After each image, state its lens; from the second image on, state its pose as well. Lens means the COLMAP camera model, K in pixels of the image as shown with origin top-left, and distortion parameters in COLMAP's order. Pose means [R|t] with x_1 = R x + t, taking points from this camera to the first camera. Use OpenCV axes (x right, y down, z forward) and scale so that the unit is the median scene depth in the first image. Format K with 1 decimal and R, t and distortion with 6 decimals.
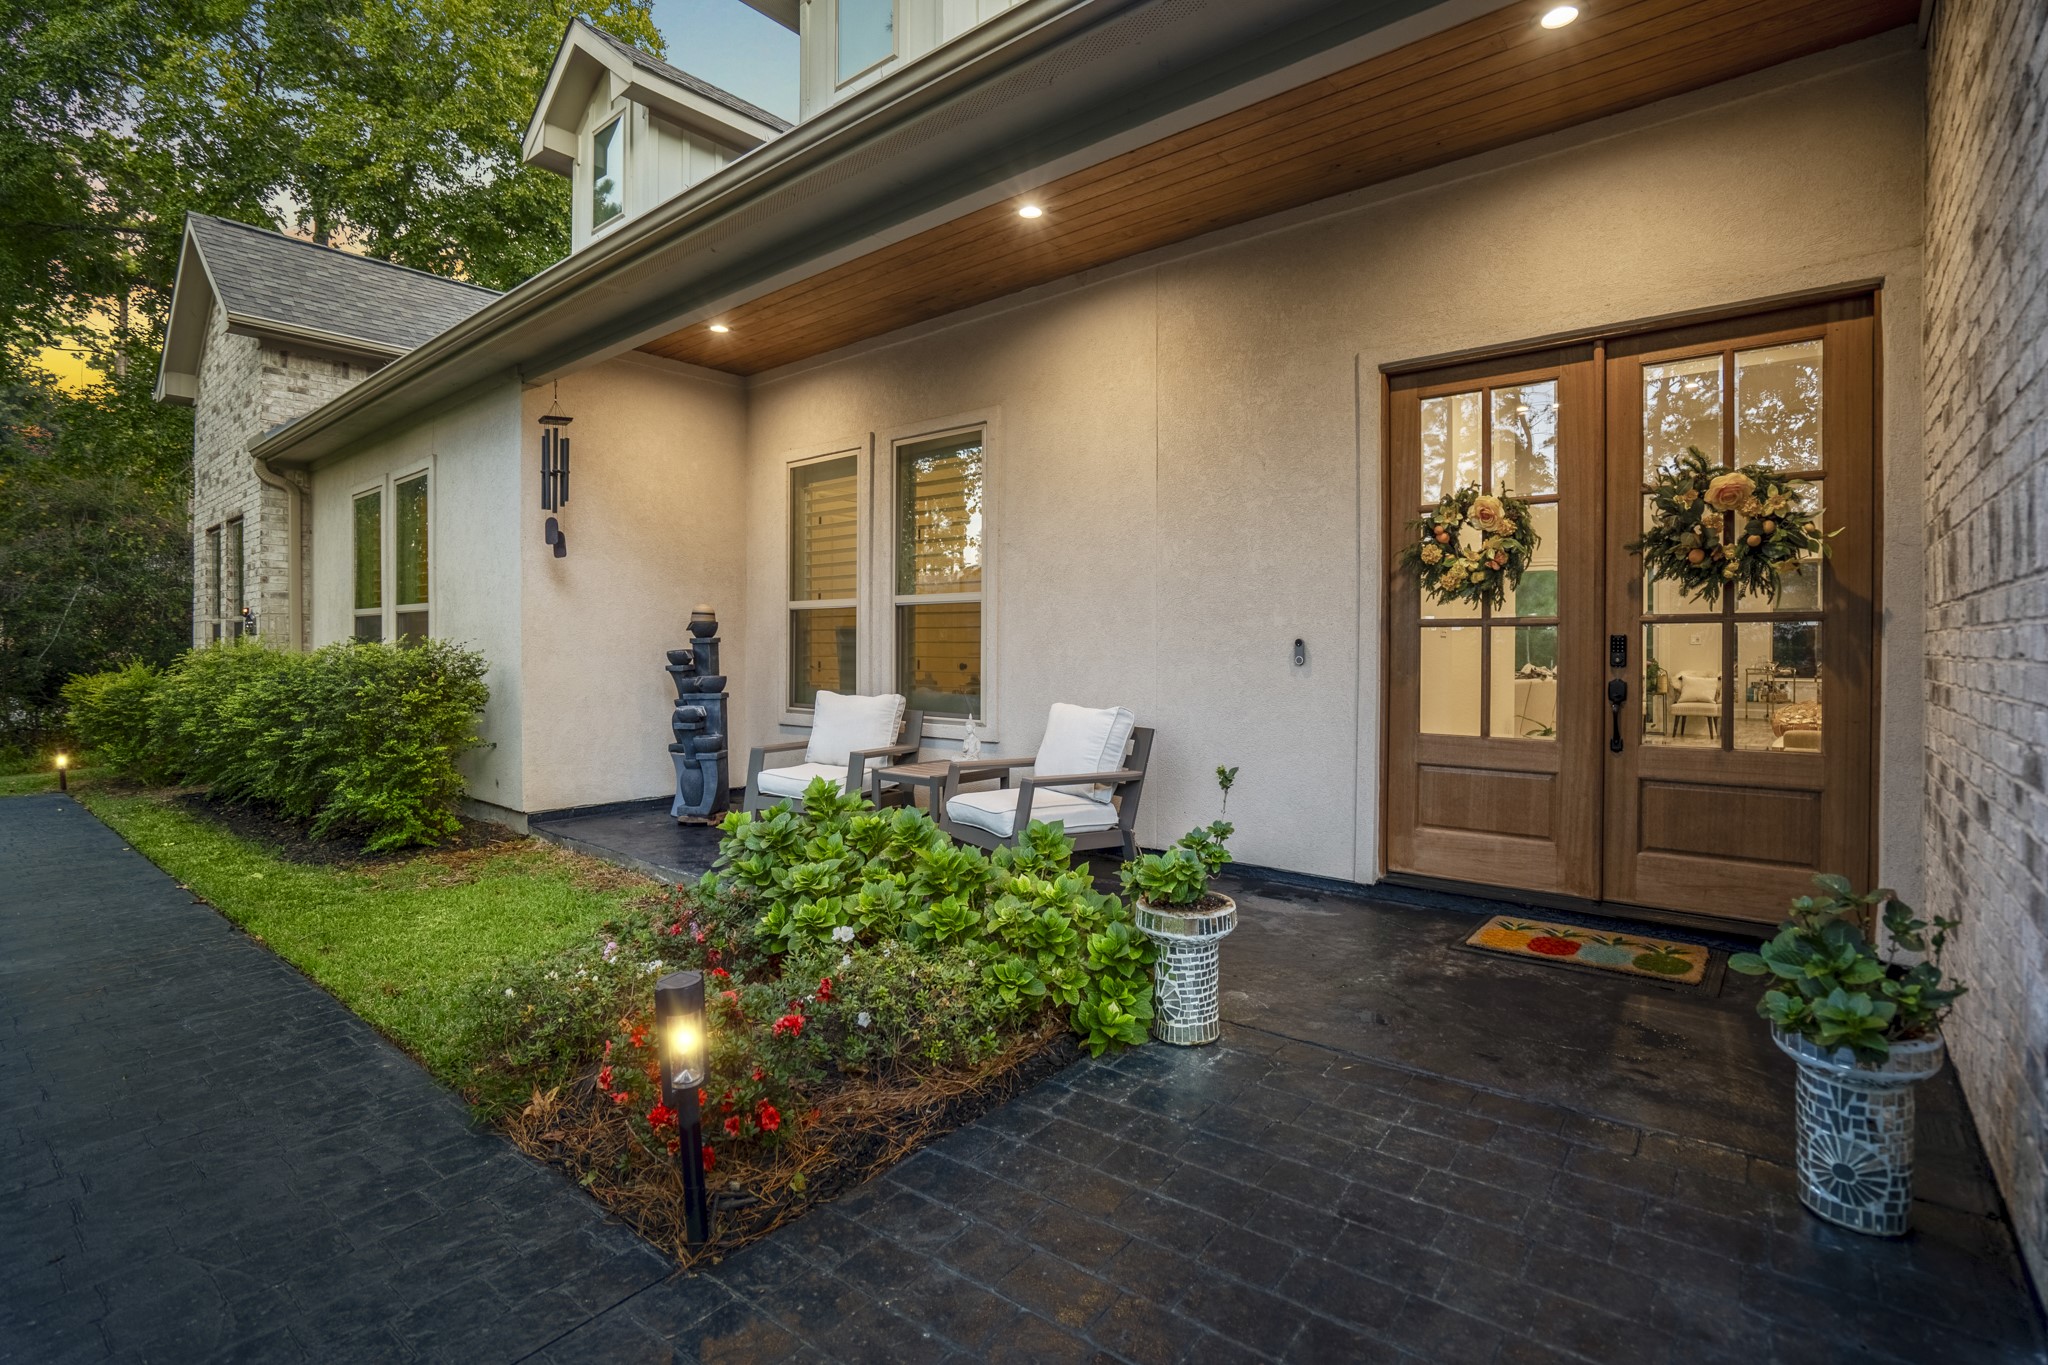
lens RADIAL K [[983.2, 0, 1026.7], [0, 983.2, 658.9], [0, 0, 1]] dist [-0.065361, 0.026283]
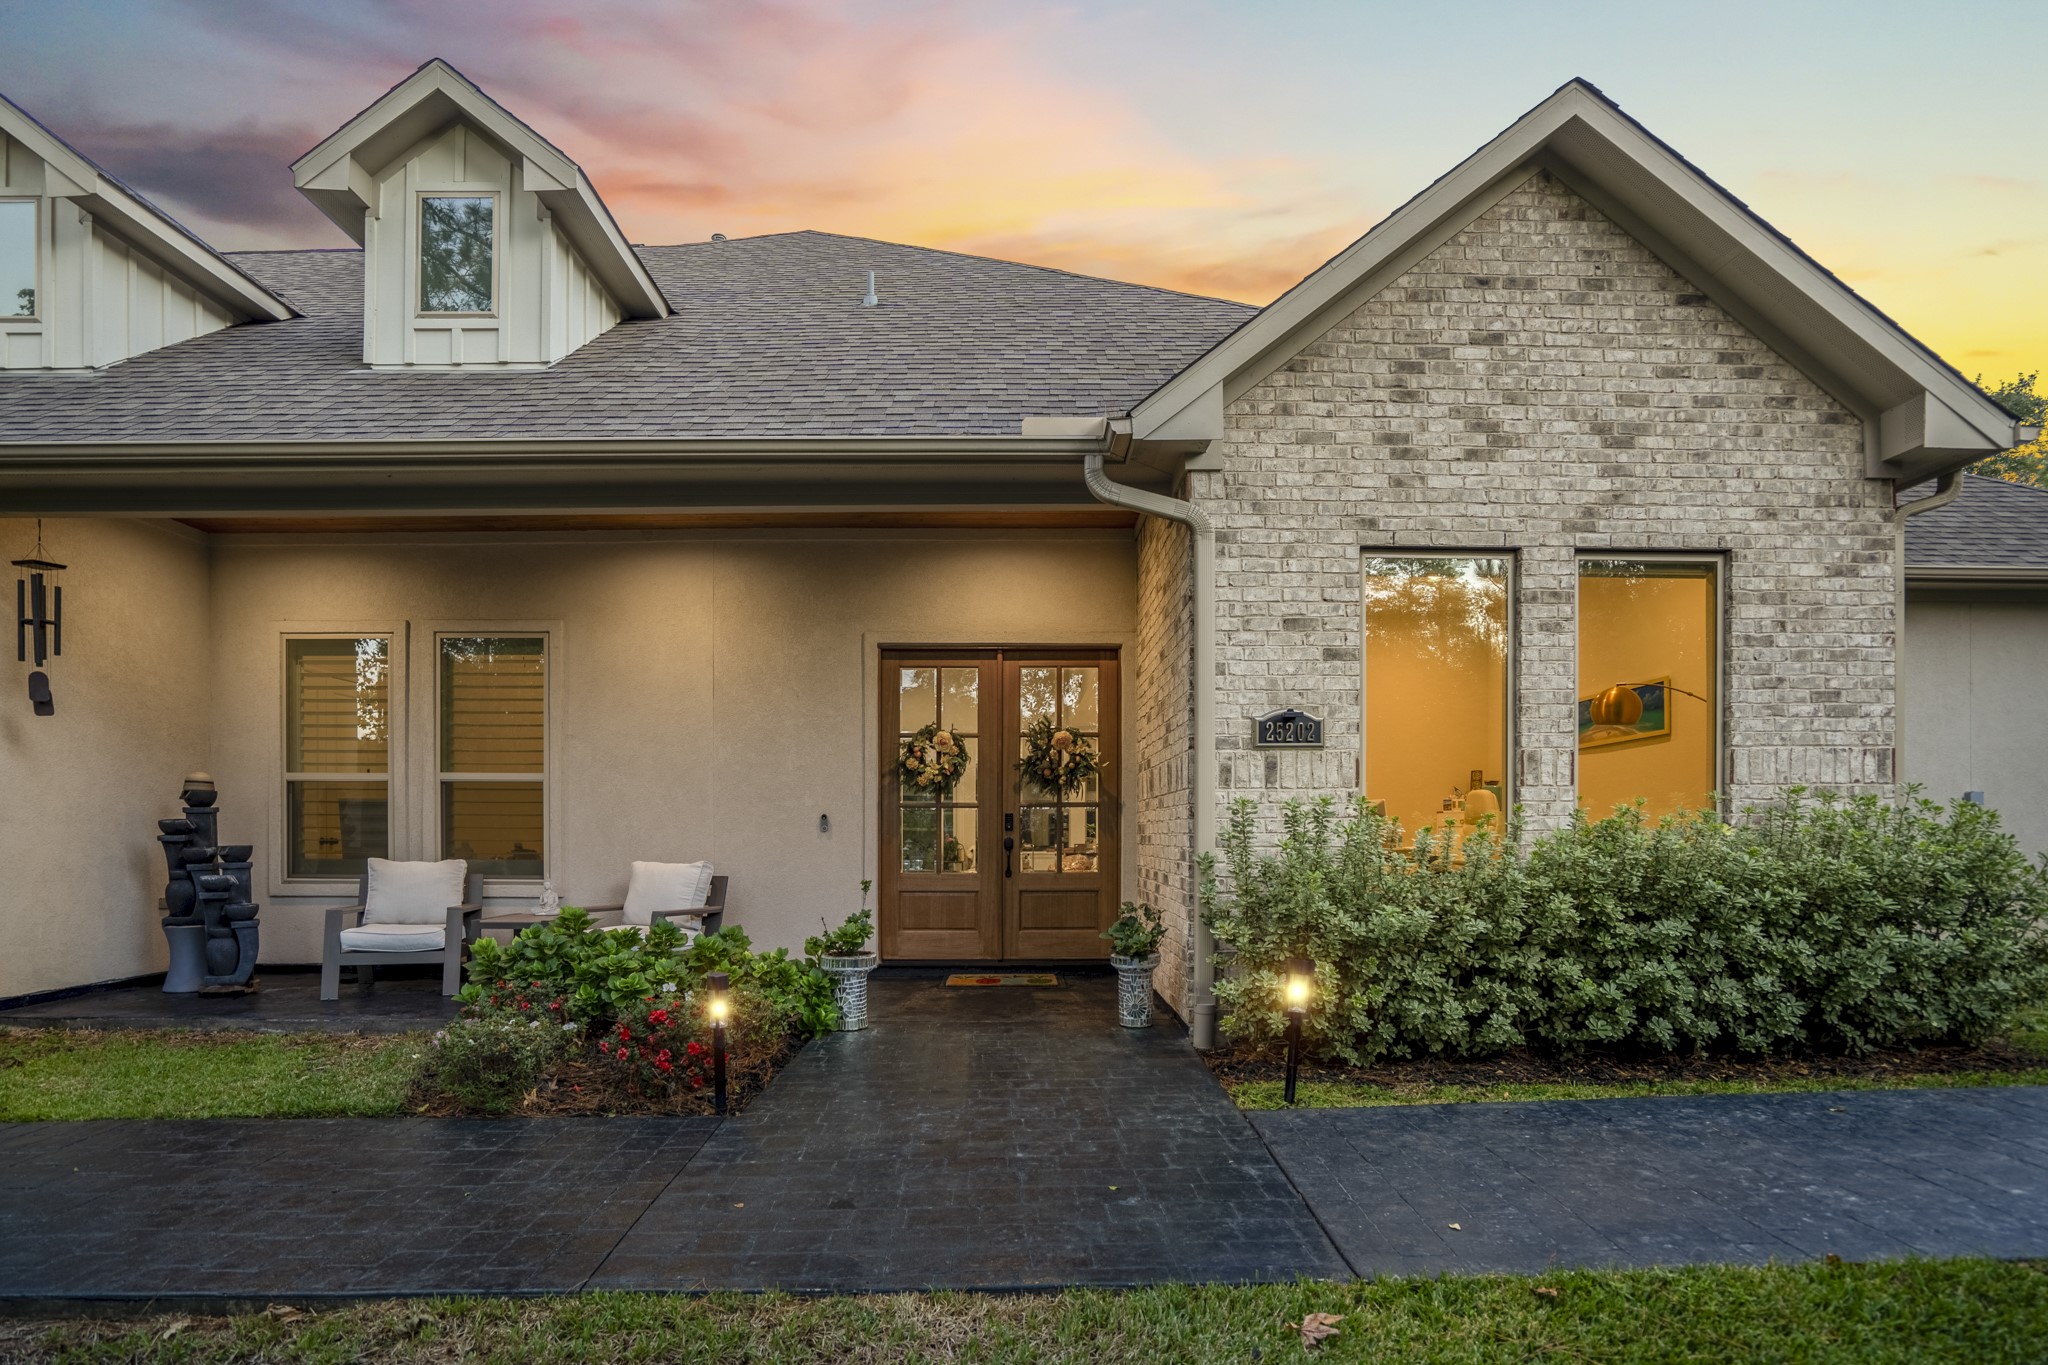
lens RADIAL K [[991.7, 0, 1036.9], [0, 991.7, 836.8], [0, 0, 1]] dist [-0.023322, 0.000260]
pose [[0.760079, 0.001459, 0.649829, -0.392288], [0.006330, 0.999933, -0.009649, 0.026441], [-0.649800, 0.011447, 0.760019, -0.321671]]
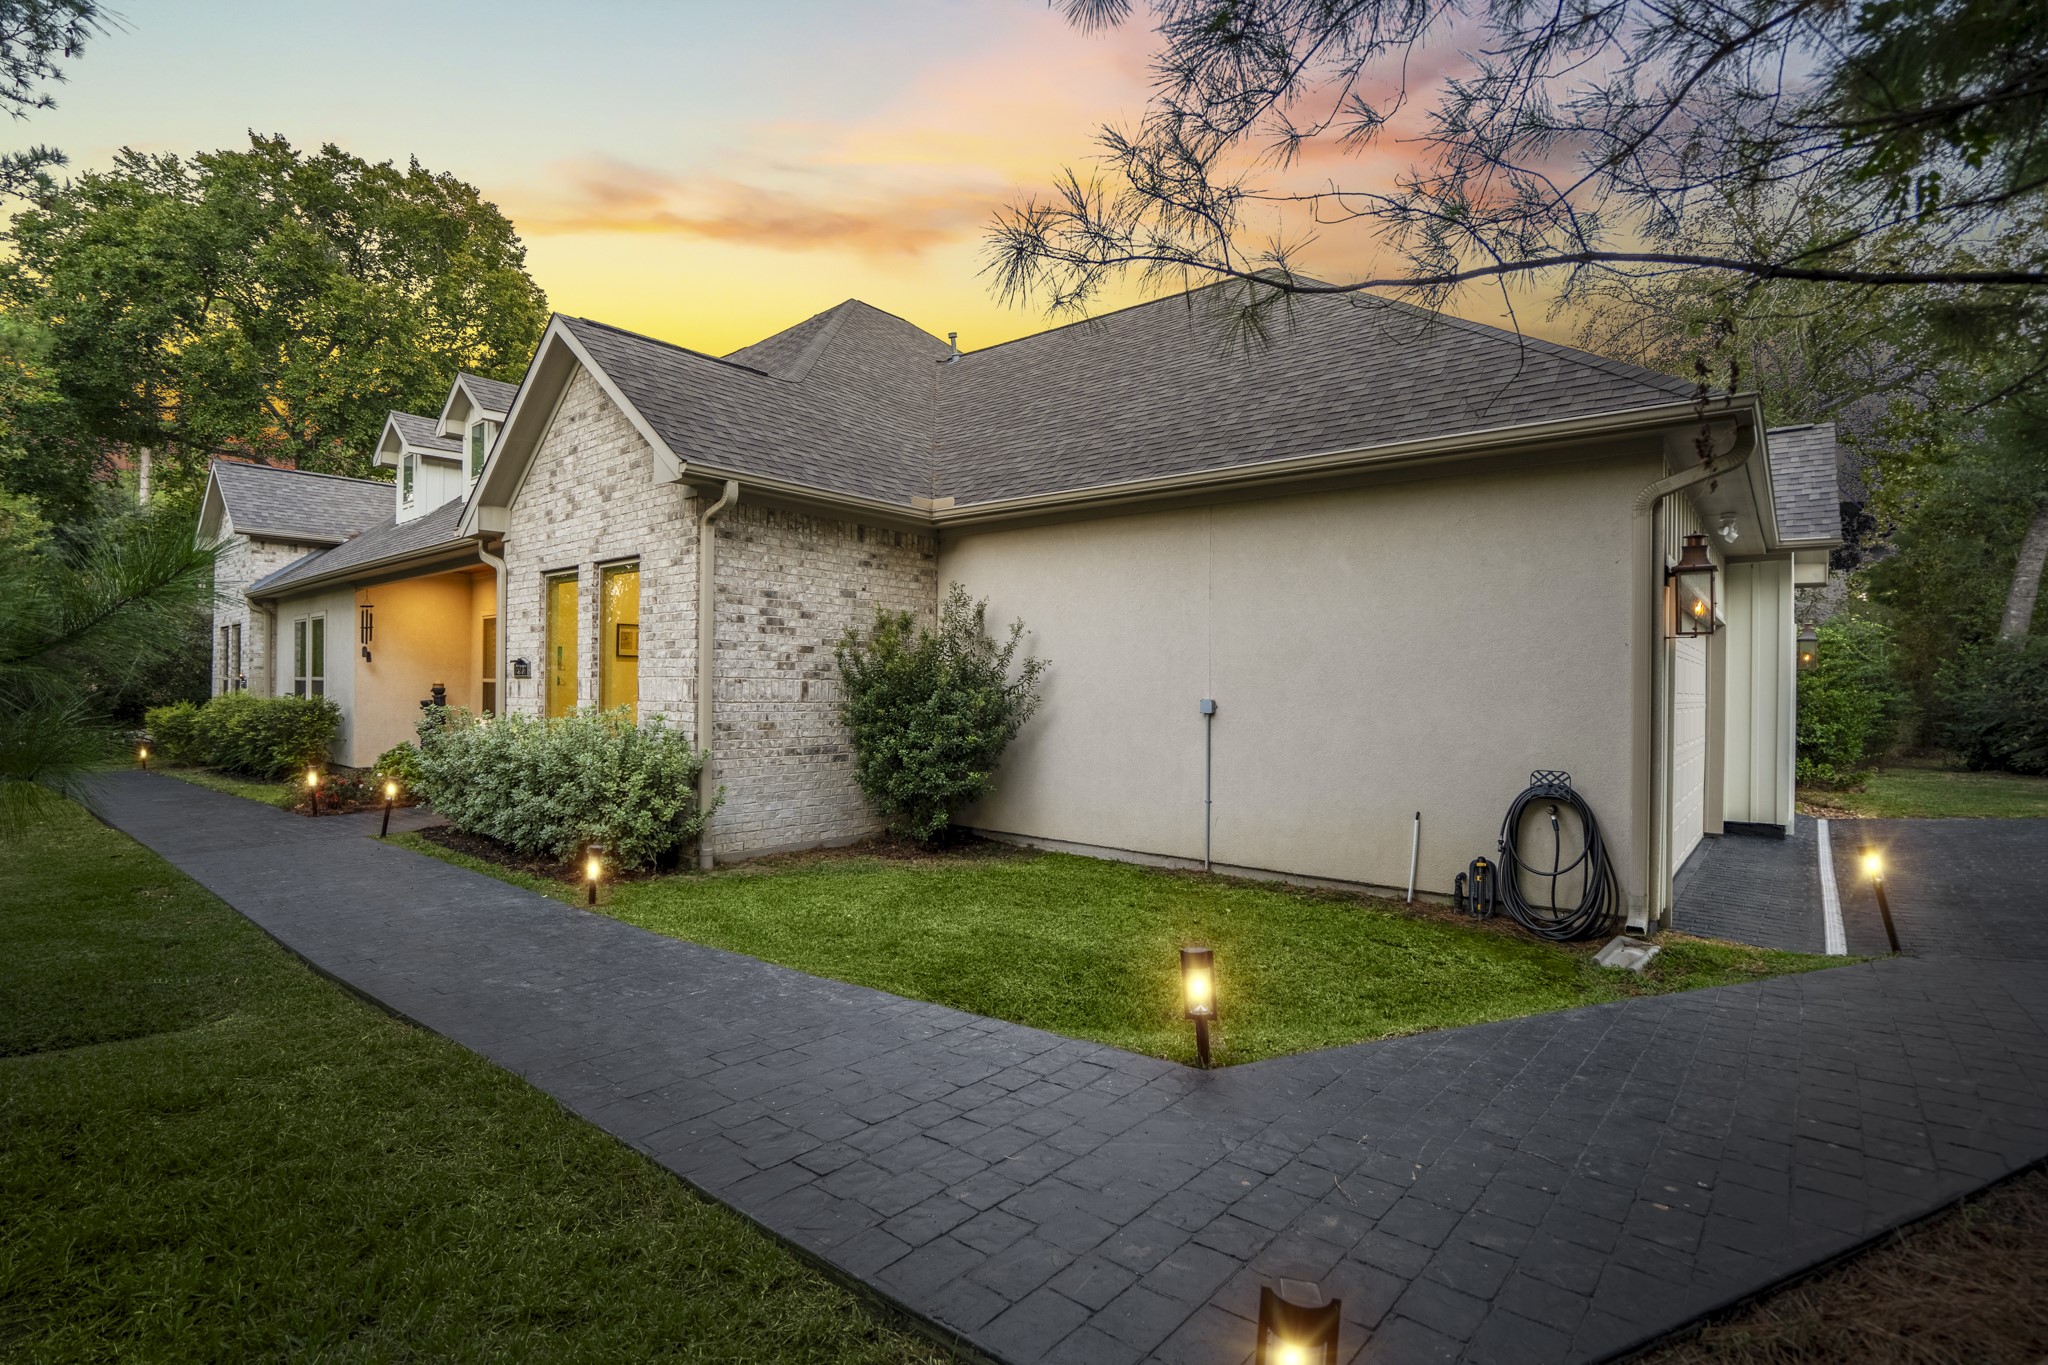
lens RADIAL K [[968.9, 0, 1002.3], [0, 968.9, 680.0], [0, 0, 1]] dist [-0.050564, 0.024510]
pose [[0.999854, 0.005268, -0.016232, 1.241507], [-0.005485, 0.999896, -0.013335, -0.039767], [0.016160, 0.013422, 0.999779, -1.475966]]
